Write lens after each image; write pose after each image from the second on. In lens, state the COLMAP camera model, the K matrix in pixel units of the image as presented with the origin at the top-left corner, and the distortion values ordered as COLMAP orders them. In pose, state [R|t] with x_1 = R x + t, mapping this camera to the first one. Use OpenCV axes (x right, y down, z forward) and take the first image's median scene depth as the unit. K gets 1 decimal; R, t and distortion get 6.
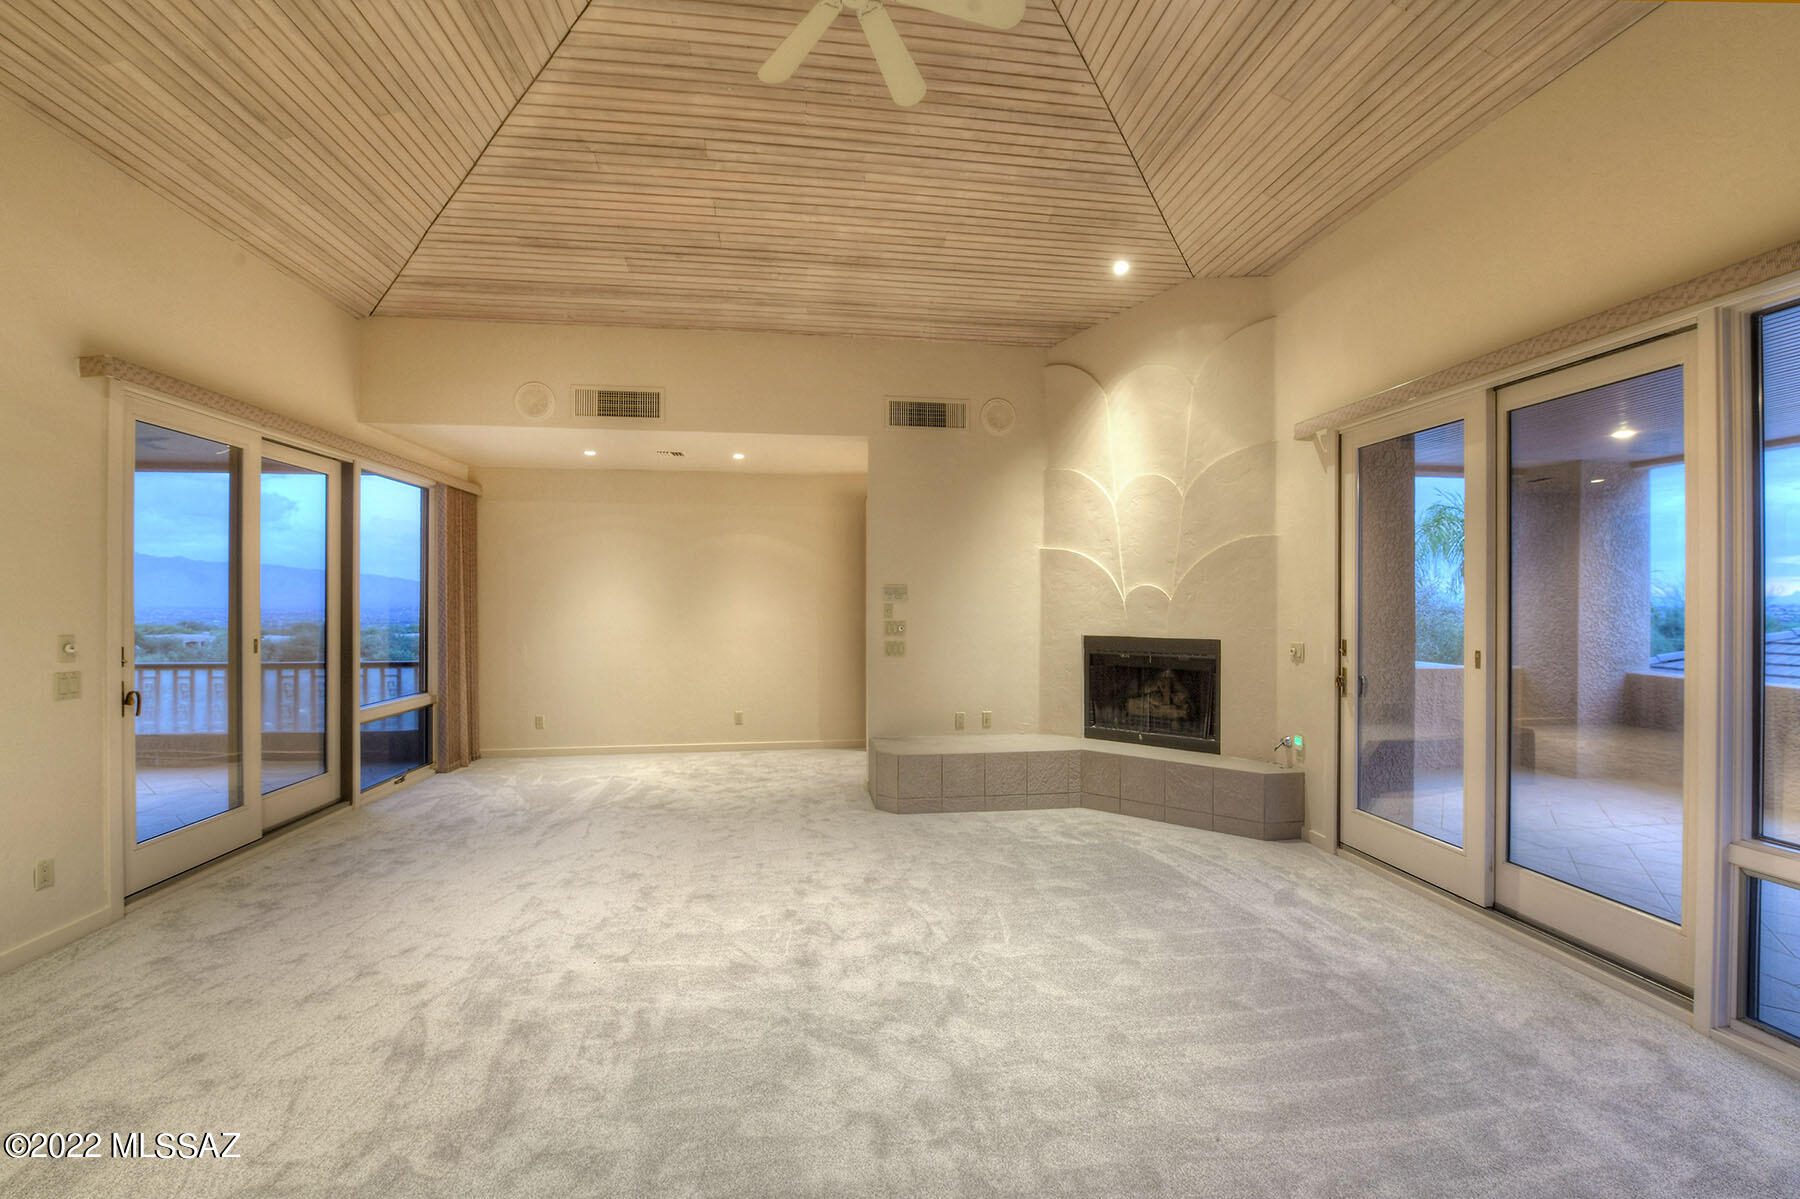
lens RADIAL K [[734.0, 0, 896.2], [0, 734.0, 605.2], [0, 0, 1]] dist [-0.012930, -0.000536]
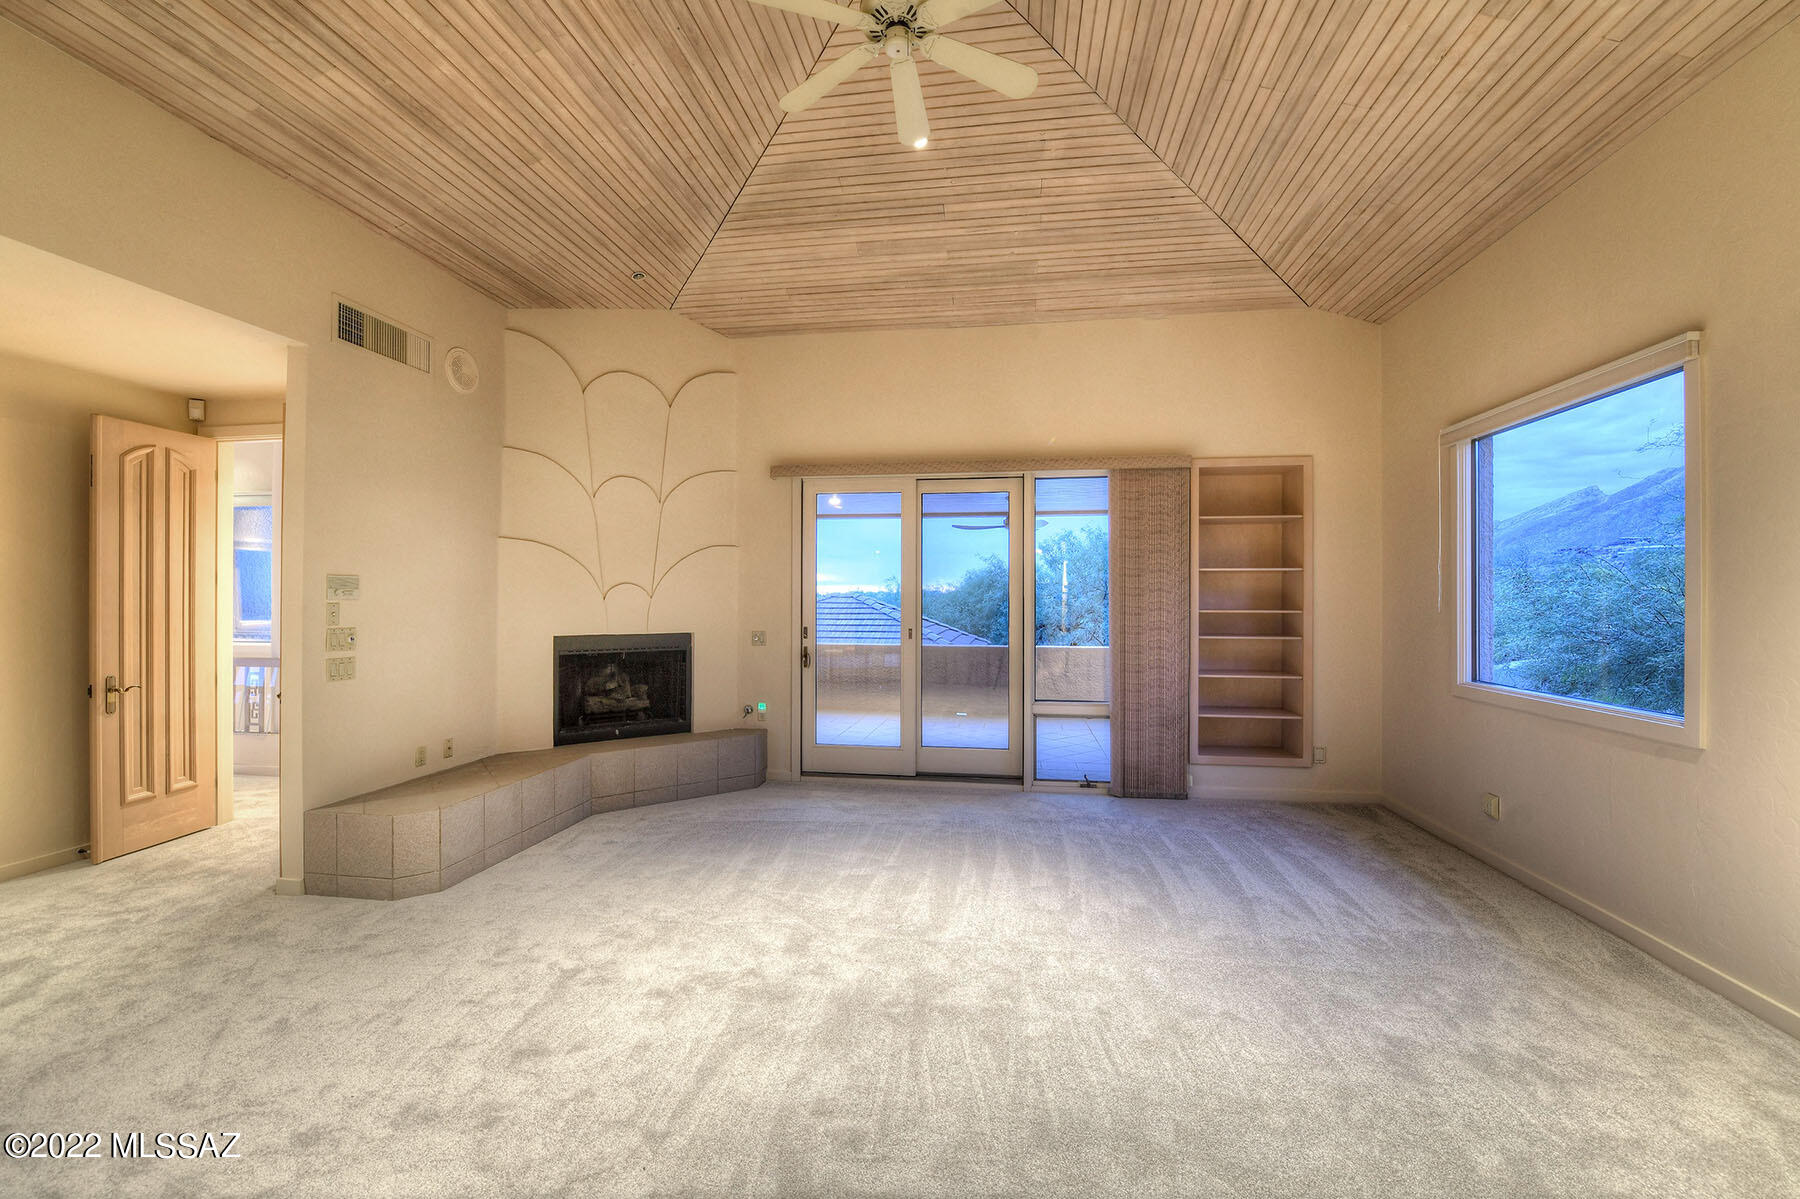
lens RADIAL K [[734.0, 0, 898.3], [0, 734.0, 596.3], [0, 0, 1]] dist [-0.012930, -0.000536]
pose [[0.268874, 0.004587, 0.963165, -0.692145], [0.005762, 0.999963, -0.006371, -0.001036], [-0.963158, 0.007263, 0.268837, 0.440471]]
